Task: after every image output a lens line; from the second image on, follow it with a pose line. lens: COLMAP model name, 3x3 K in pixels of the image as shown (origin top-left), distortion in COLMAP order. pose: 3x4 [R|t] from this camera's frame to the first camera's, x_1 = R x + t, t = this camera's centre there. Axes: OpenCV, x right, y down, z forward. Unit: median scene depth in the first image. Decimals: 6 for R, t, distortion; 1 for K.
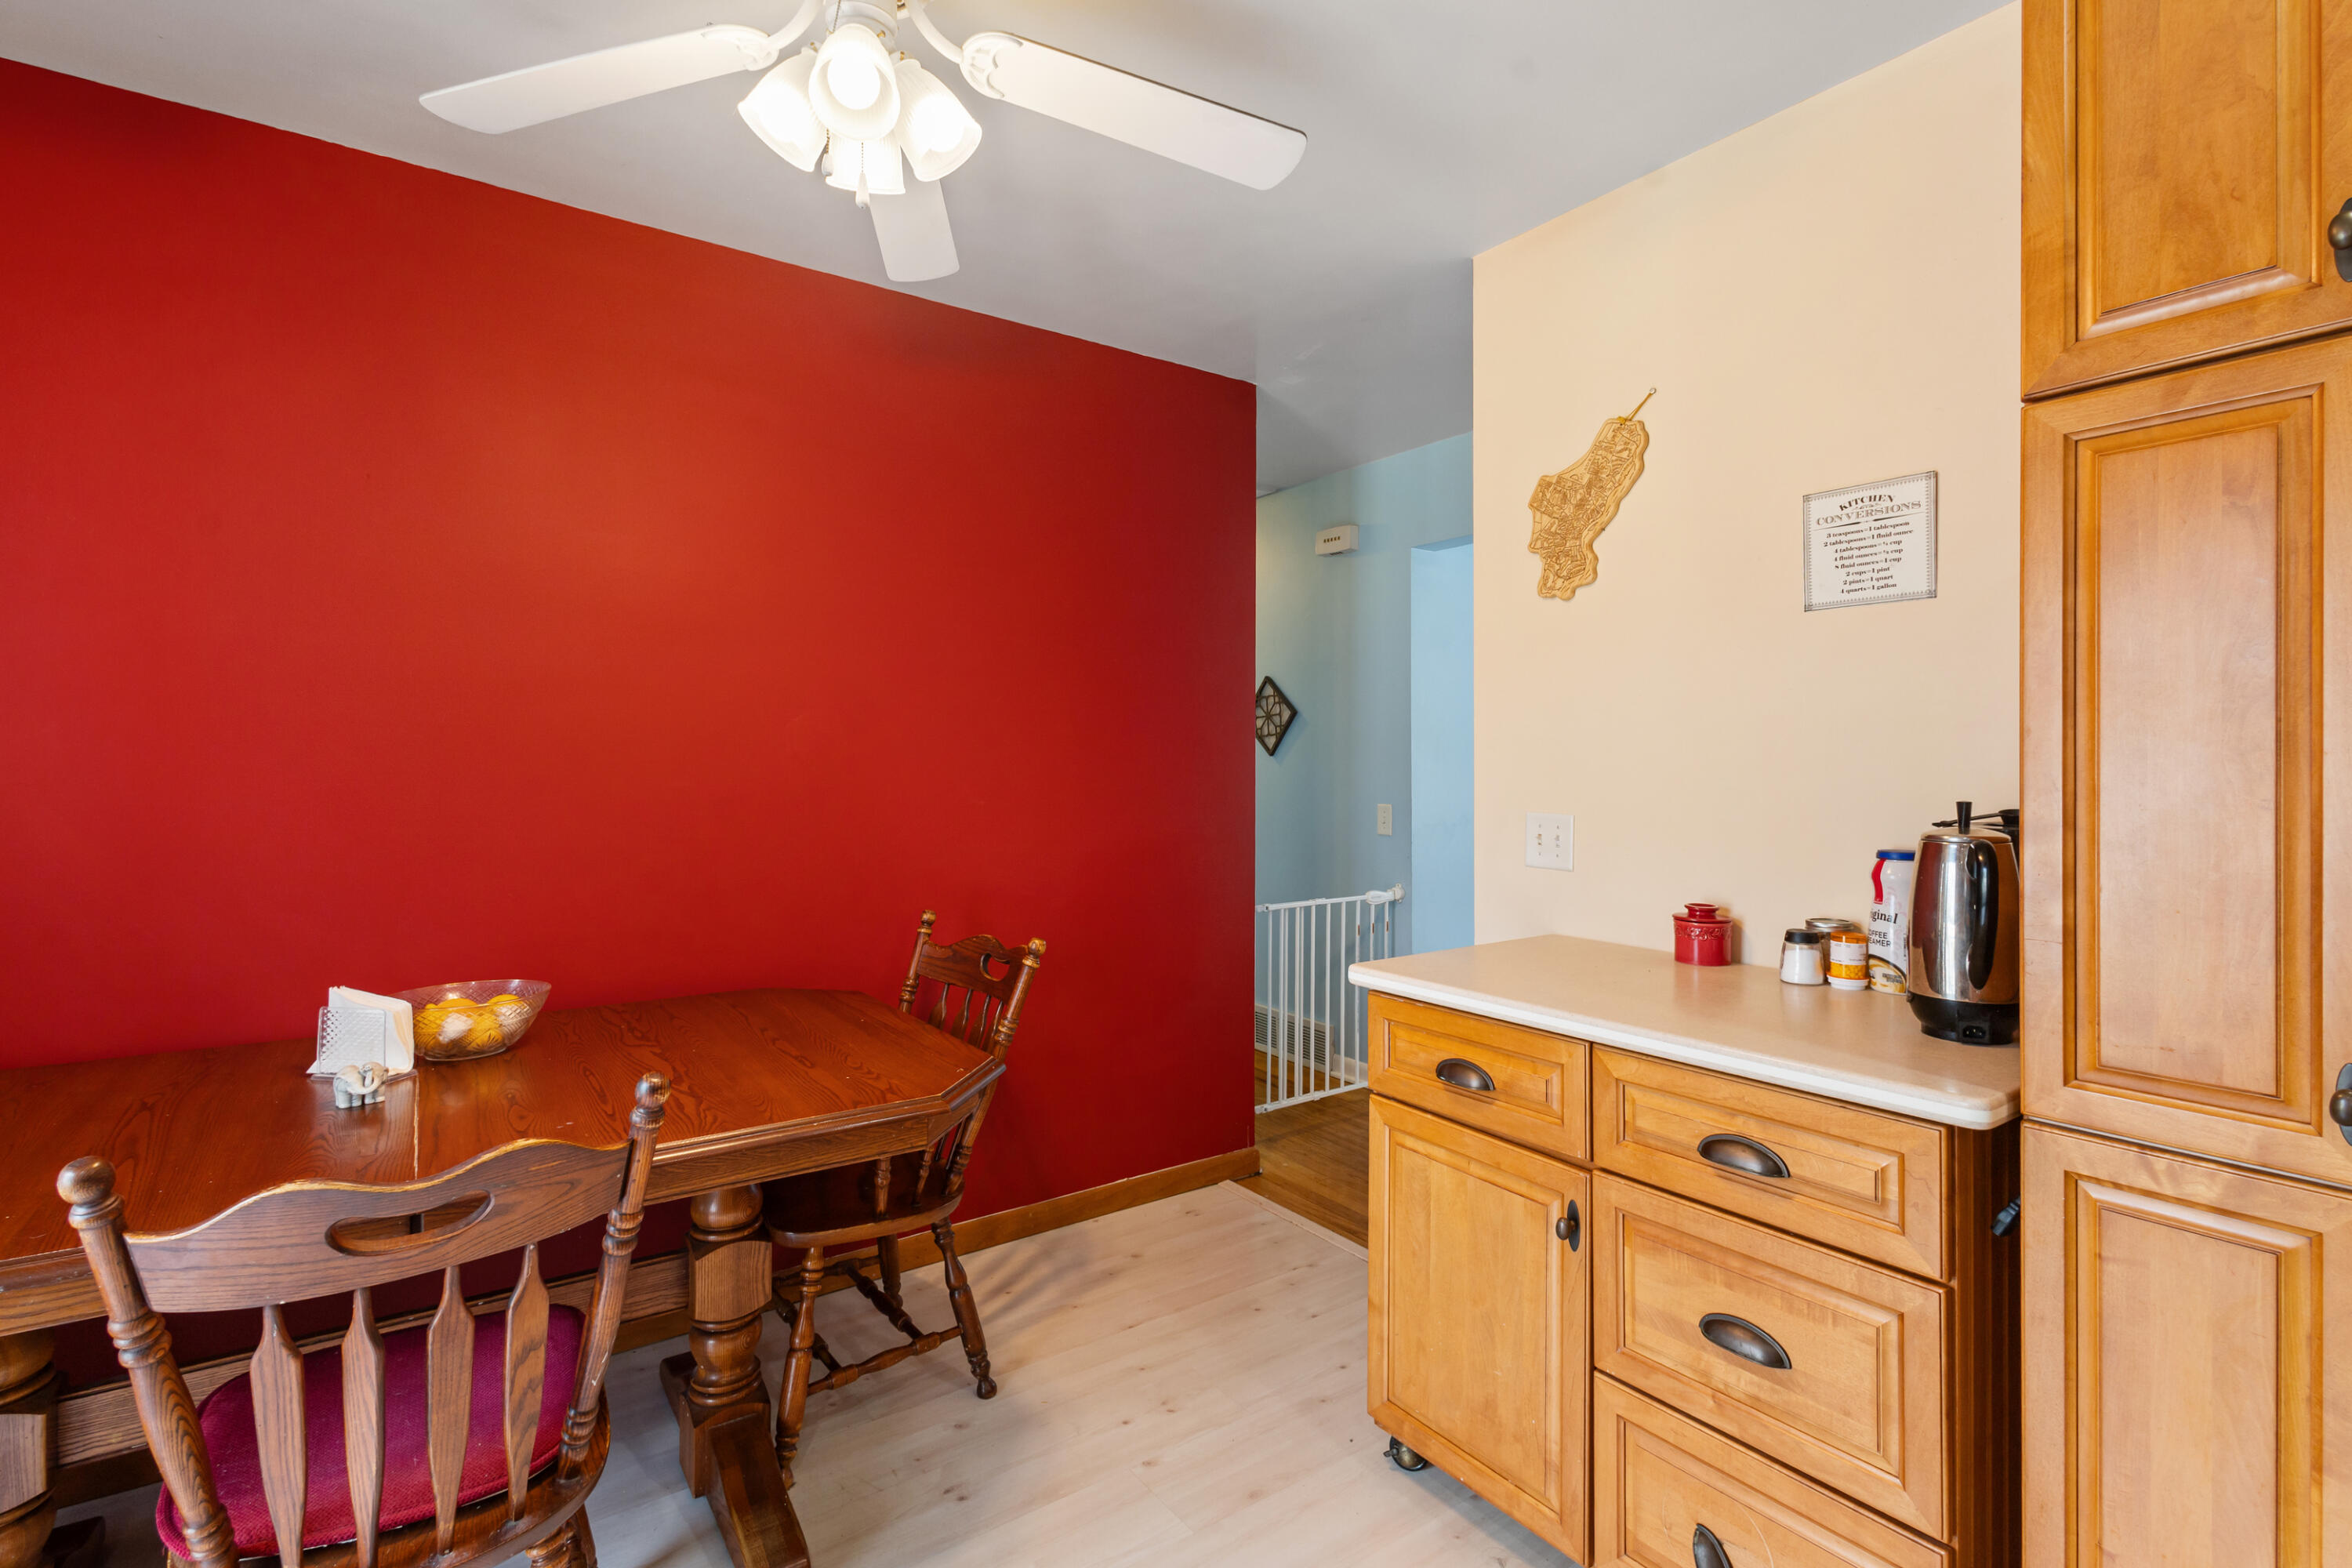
lens RADIAL K [[1092.9, 0, 1178.5], [0, 1092.9, 764.8], [0, 0, 1]] dist [0.010667, -0.001732]
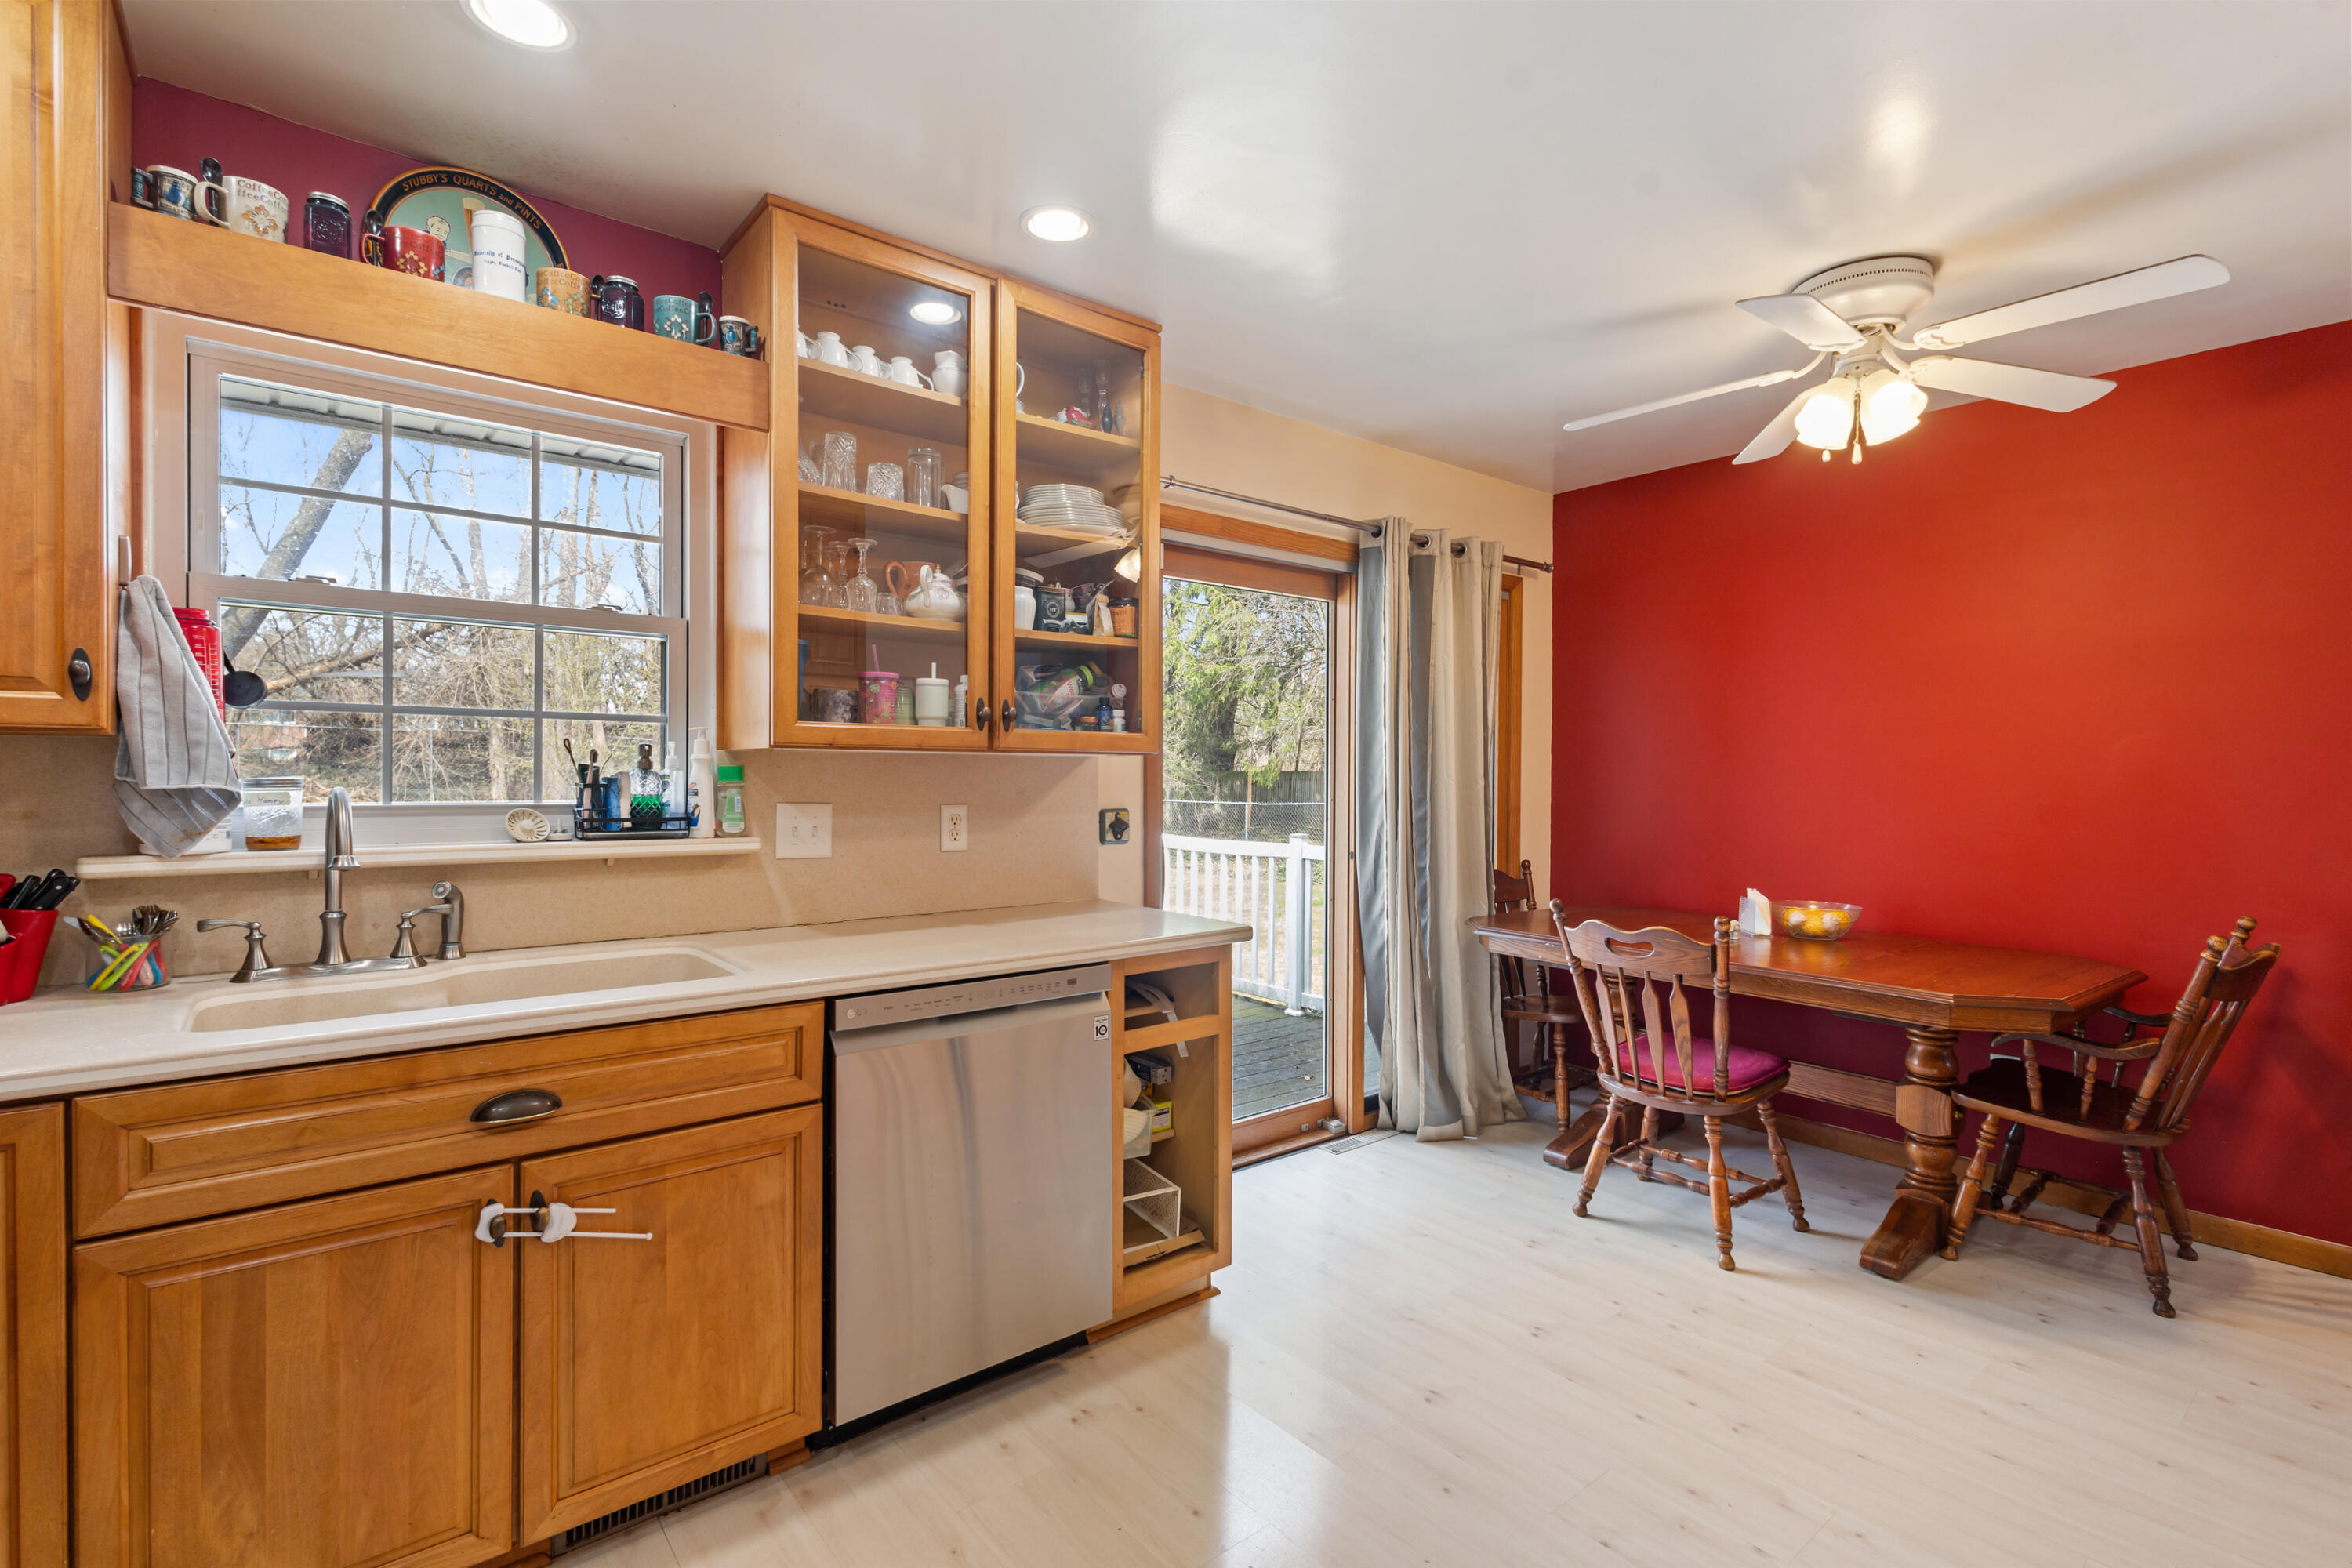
lens RADIAL K [[1092.9, 0, 1179.5], [0, 1092.9, 785.7], [0, 0, 1]] dist [0.010667, -0.001732]
pose [[0.066763, 0.014044, -0.997670, 1.069451], [-0.005207, 0.999892, 0.013727, -0.005787], [0.997755, 0.004278, 0.066829, -0.157151]]
